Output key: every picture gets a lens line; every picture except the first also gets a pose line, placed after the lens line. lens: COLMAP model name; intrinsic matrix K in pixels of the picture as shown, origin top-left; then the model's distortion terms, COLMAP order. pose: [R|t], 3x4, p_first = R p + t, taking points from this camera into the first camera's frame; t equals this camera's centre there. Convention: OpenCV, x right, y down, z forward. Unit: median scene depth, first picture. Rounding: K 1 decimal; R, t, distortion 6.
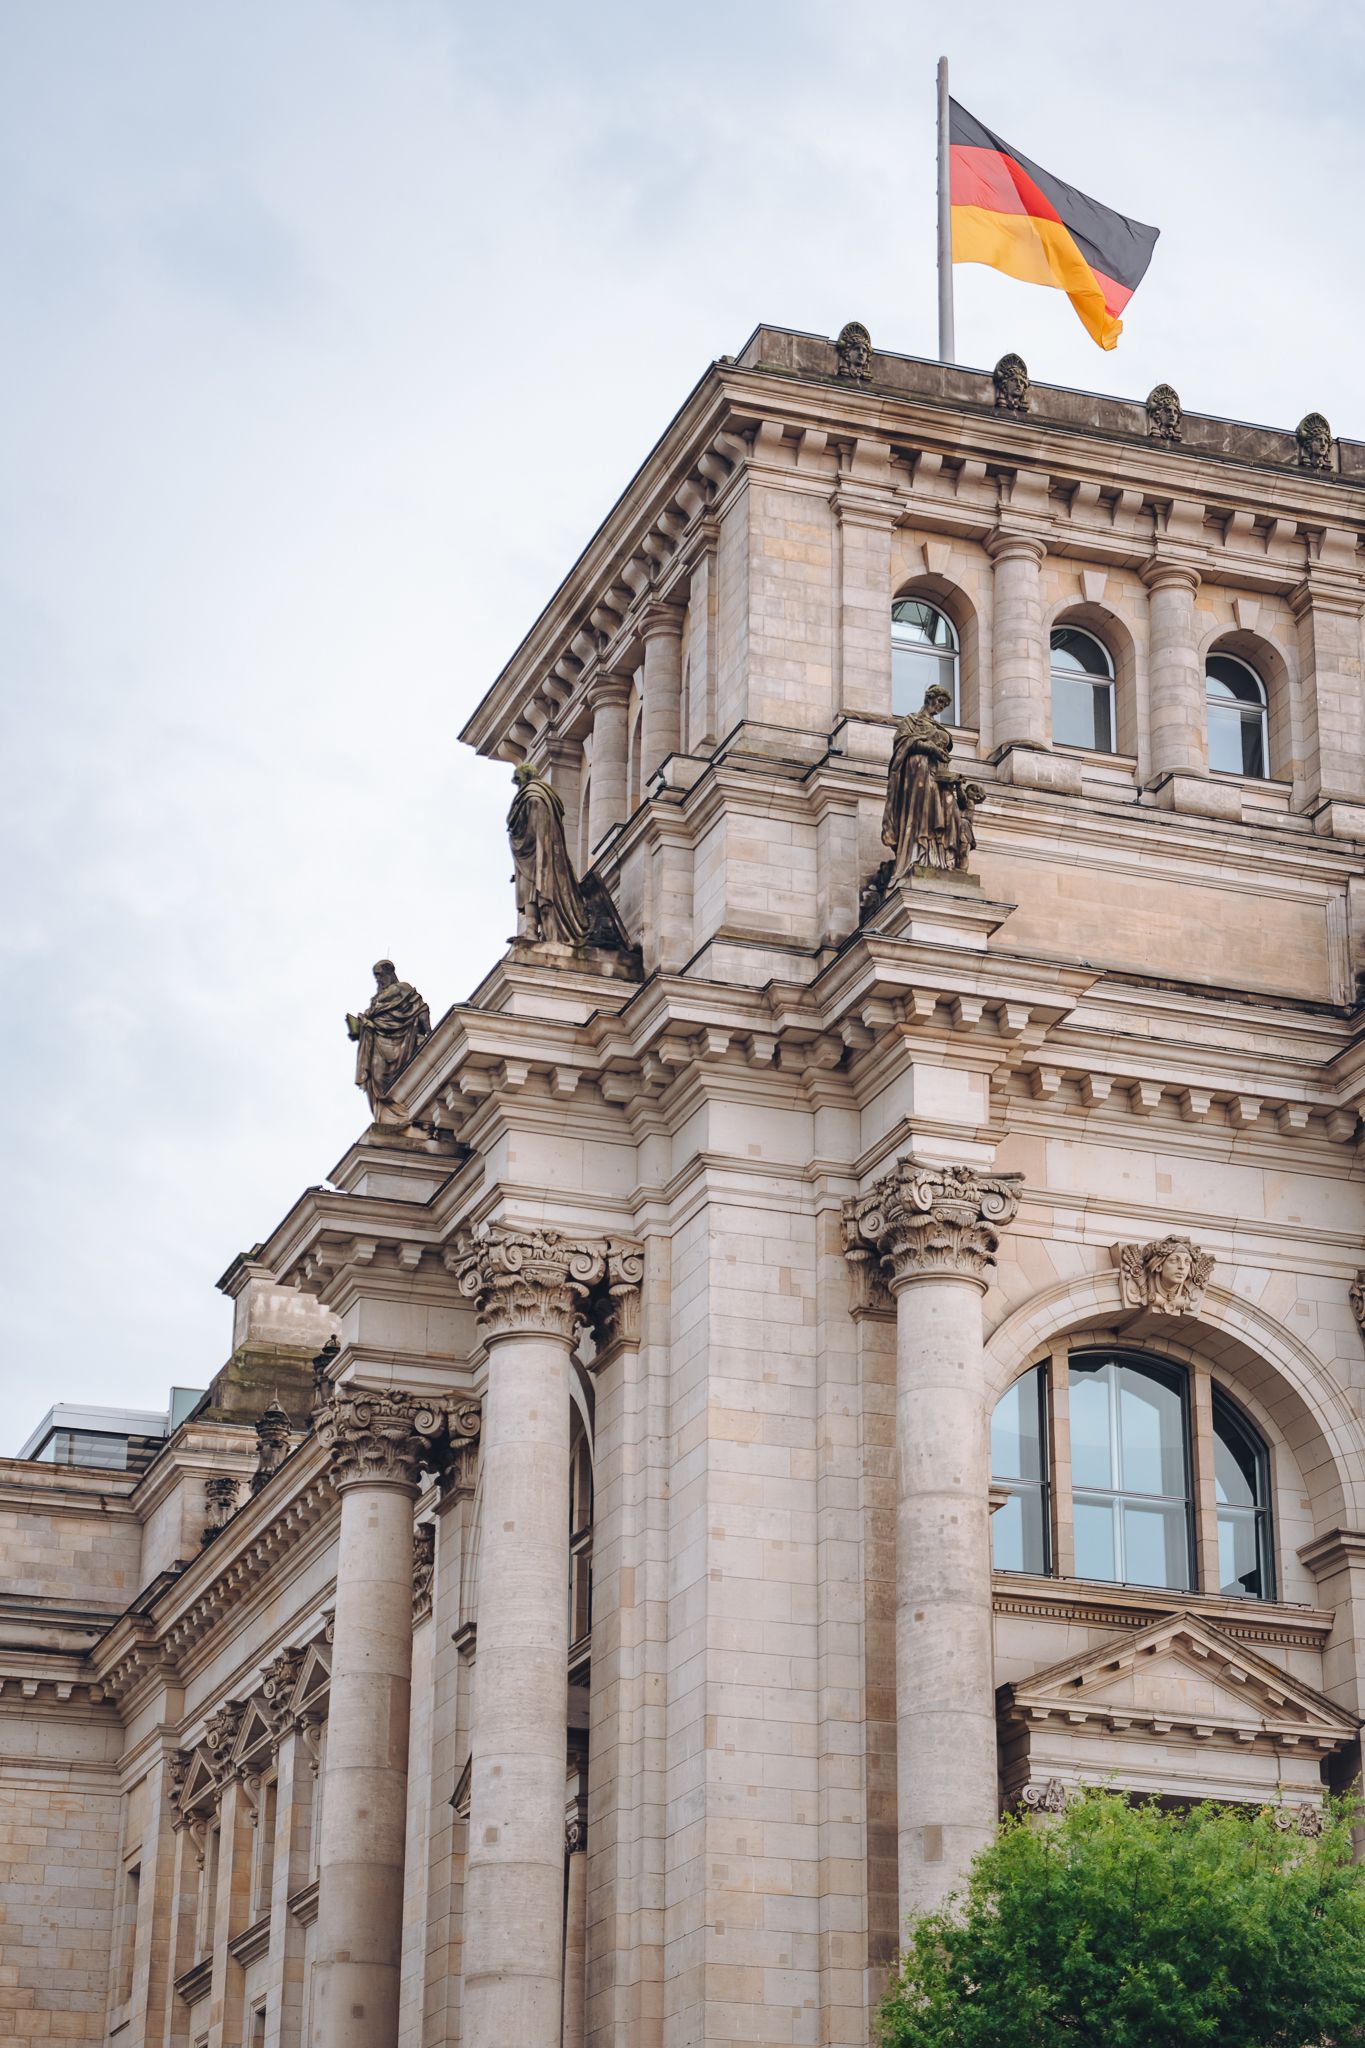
lens RADIAL K [[4176.6, 0, 681.2], [0, 4176.6, 1030.0], [0, 0, 1]] dist [0.191175, 0.000000]
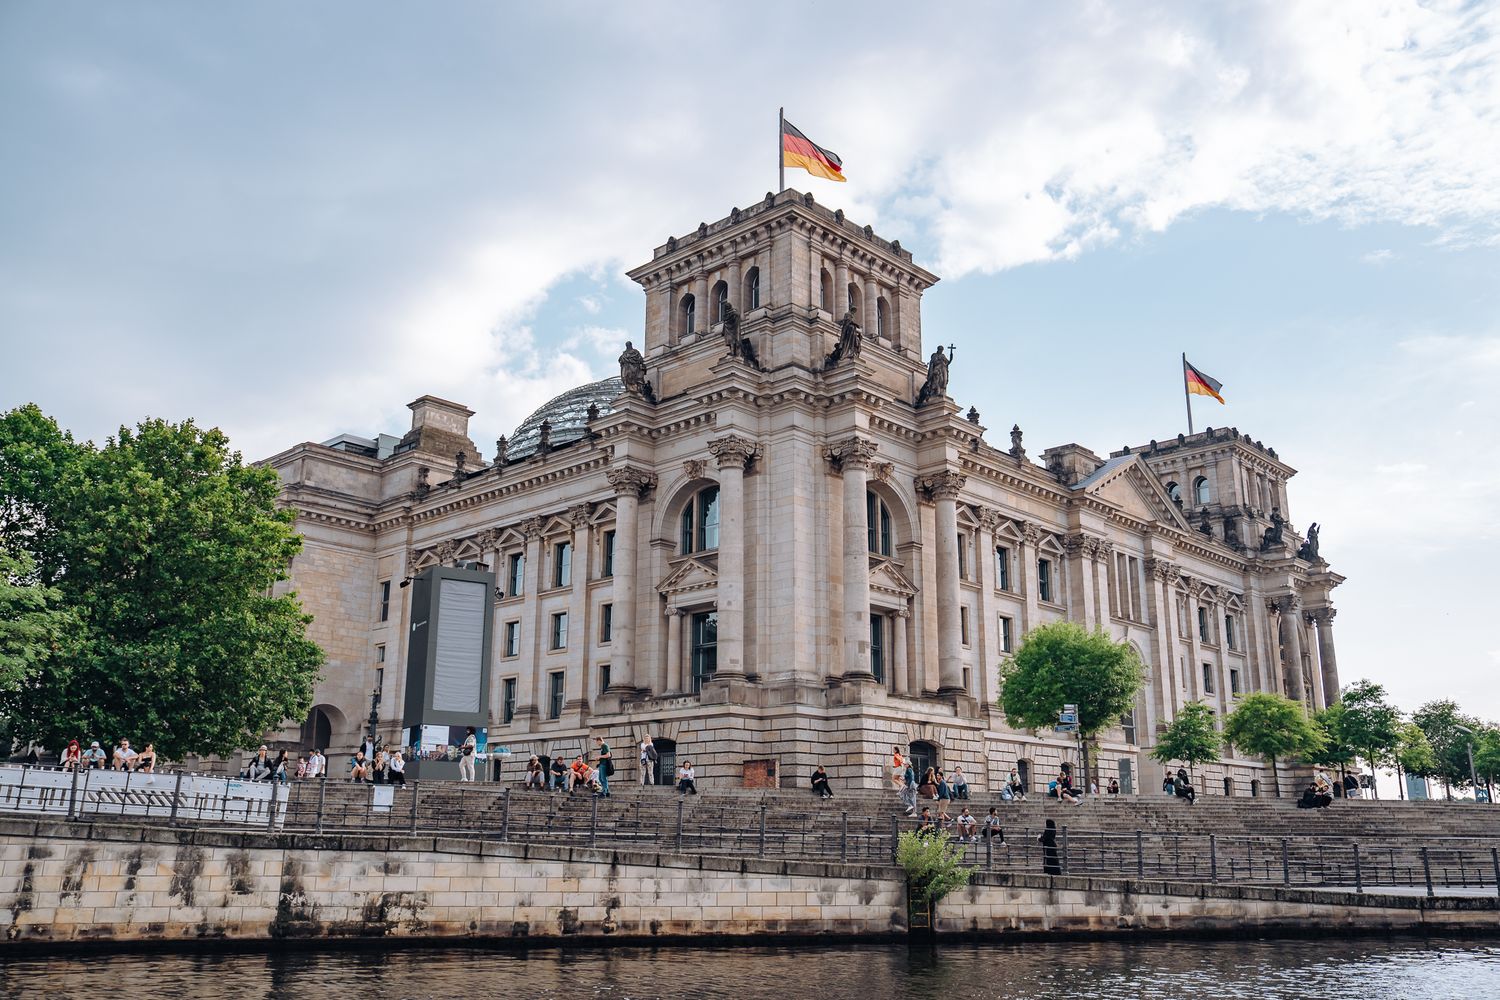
lens RADIAL K [[1296.1, 0, 751.1], [0, 1296.1, 494.4], [0, 0, 1]] dist [-0.015276, -0.000299]
pose [[0.888886, 0.115390, 0.443359, -0.482099], [-0.169815, 0.981809, 0.084932, -0.000957], [-0.425493, -0.150784, 0.892311, -0.003457]]
